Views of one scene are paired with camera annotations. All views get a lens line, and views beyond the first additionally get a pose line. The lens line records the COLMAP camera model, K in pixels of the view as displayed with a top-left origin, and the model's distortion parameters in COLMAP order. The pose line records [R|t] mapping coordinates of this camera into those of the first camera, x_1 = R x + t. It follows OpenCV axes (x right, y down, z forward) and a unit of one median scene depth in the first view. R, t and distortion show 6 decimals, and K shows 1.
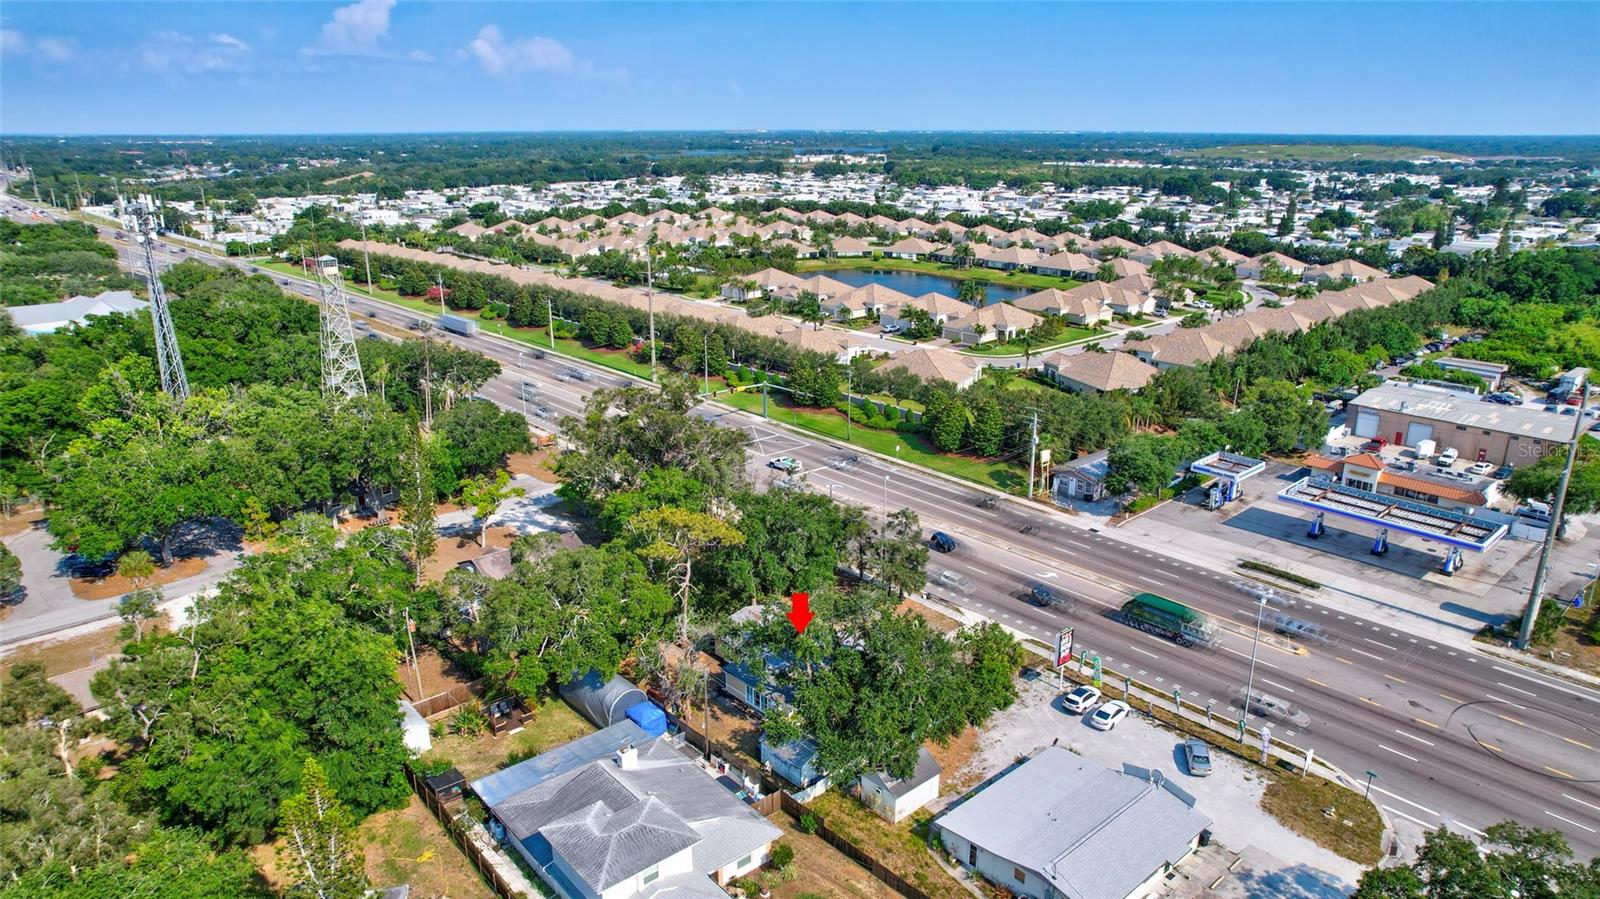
lens RADIAL K [[1015.9, 0, 800.0], [0, 1015.9, 449.5], [0, 0, 1]] dist [-0.076213, 0.073261]
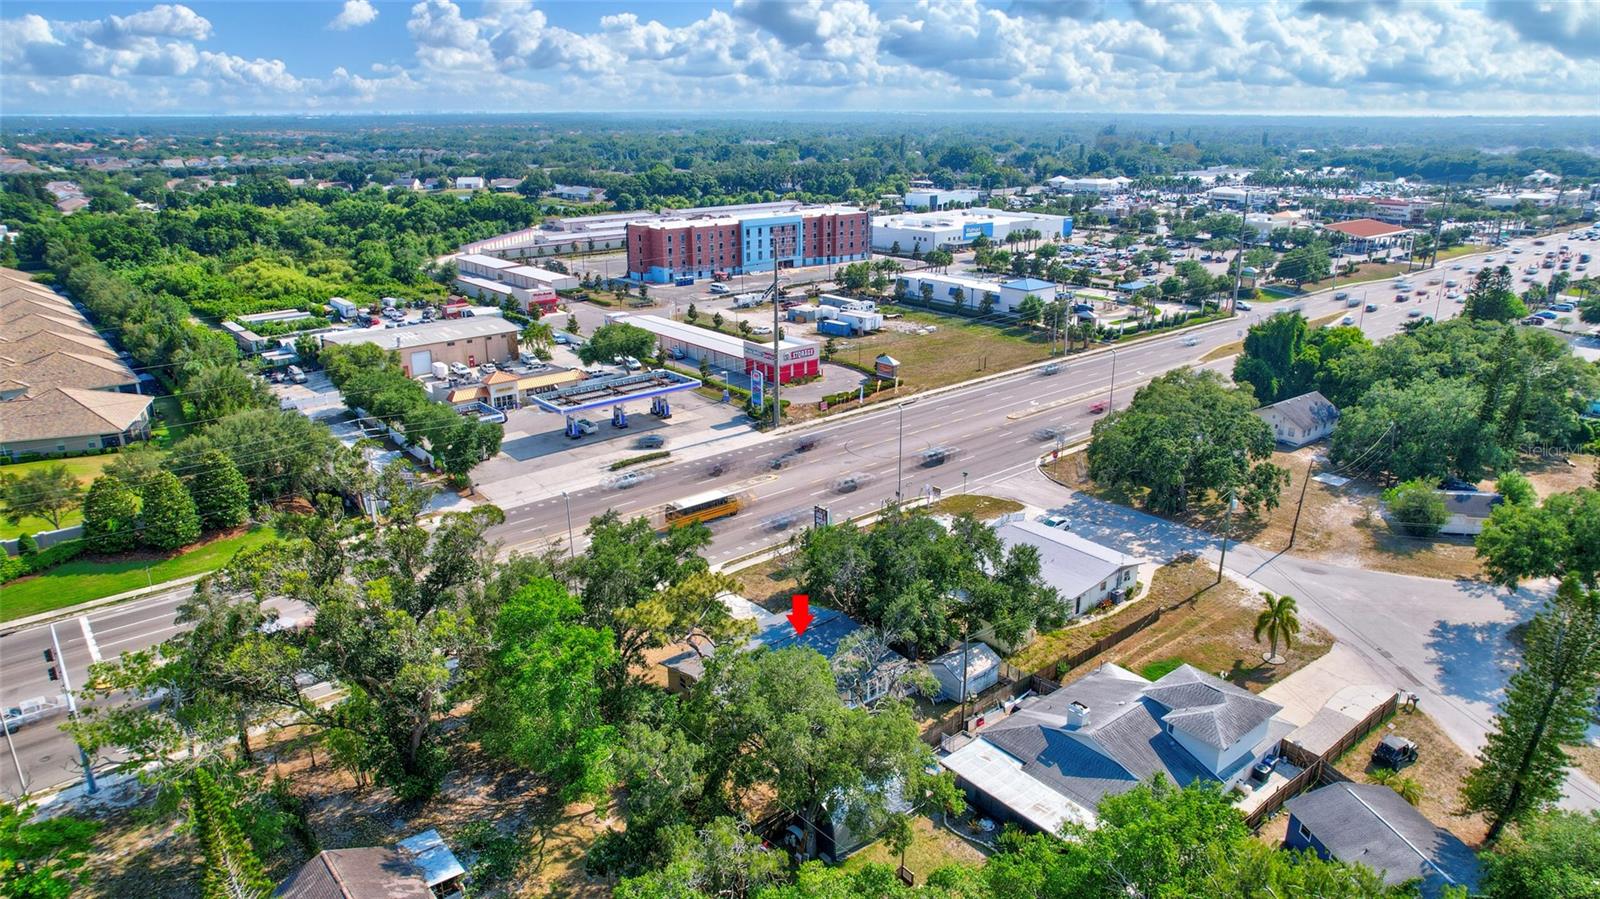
lens RADIAL K [[1024.7, 0, 808.5], [0, 1024.7, 450.0], [0, 0, 1]] dist [-0.089487, 0.074580]
pose [[0.019439, -0.314811, 0.948955, -0.480876], [0.299781, 0.907301, 0.294851, -0.133366], [-0.953810, 0.278747, 0.112012, 0.514809]]
